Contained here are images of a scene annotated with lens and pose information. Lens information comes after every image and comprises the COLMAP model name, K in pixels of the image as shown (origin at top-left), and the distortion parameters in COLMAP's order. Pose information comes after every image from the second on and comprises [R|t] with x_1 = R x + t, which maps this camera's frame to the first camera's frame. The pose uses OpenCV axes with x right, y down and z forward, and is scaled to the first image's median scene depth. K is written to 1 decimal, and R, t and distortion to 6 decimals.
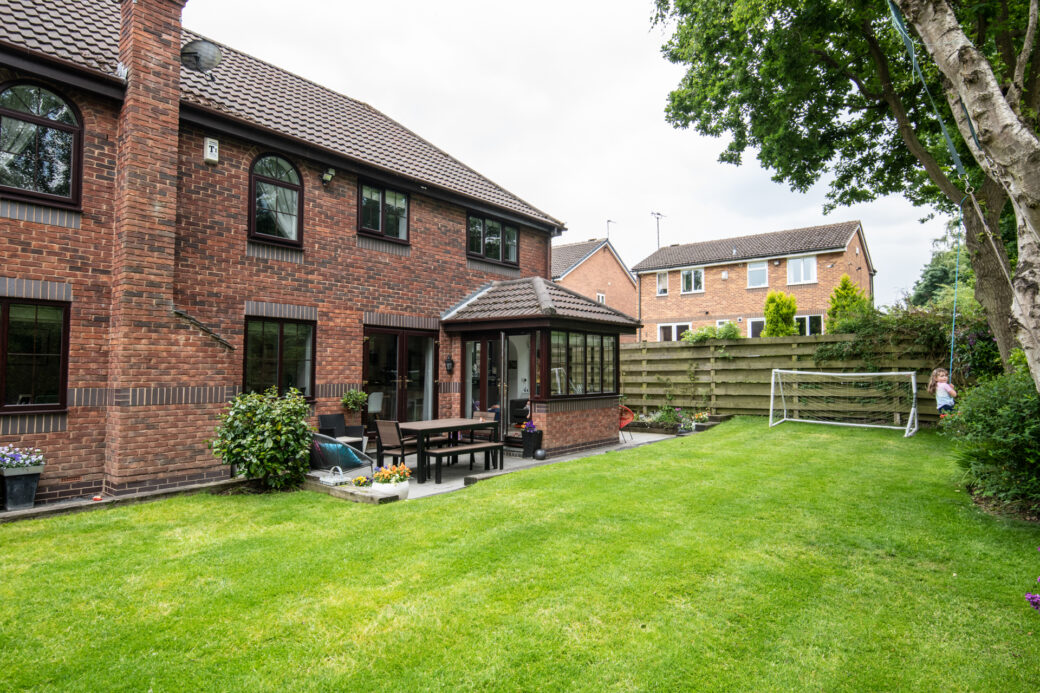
lens RADIAL K [[595.1, 0, 519.8], [0, 595.1, 348.0], [0, 0, 1]] dist [0.002509, -0.000853]
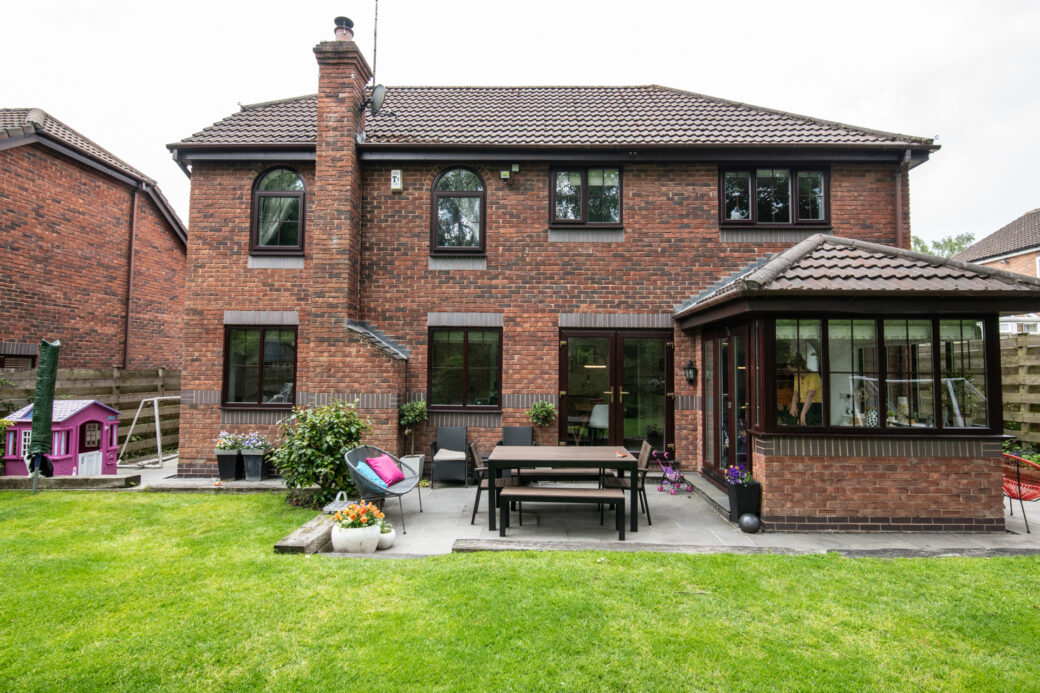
lens RADIAL K [[519.1, 0, 518.9], [0, 519.1, 344.3], [0, 0, 1]] dist [0.001961, -0.000755]
pose [[0.617897, -0.037379, -0.785370, 0.329370], [0.024023, 0.999300, -0.028661, 0.006433], [0.785892, -0.001158, 0.618363, 0.511980]]
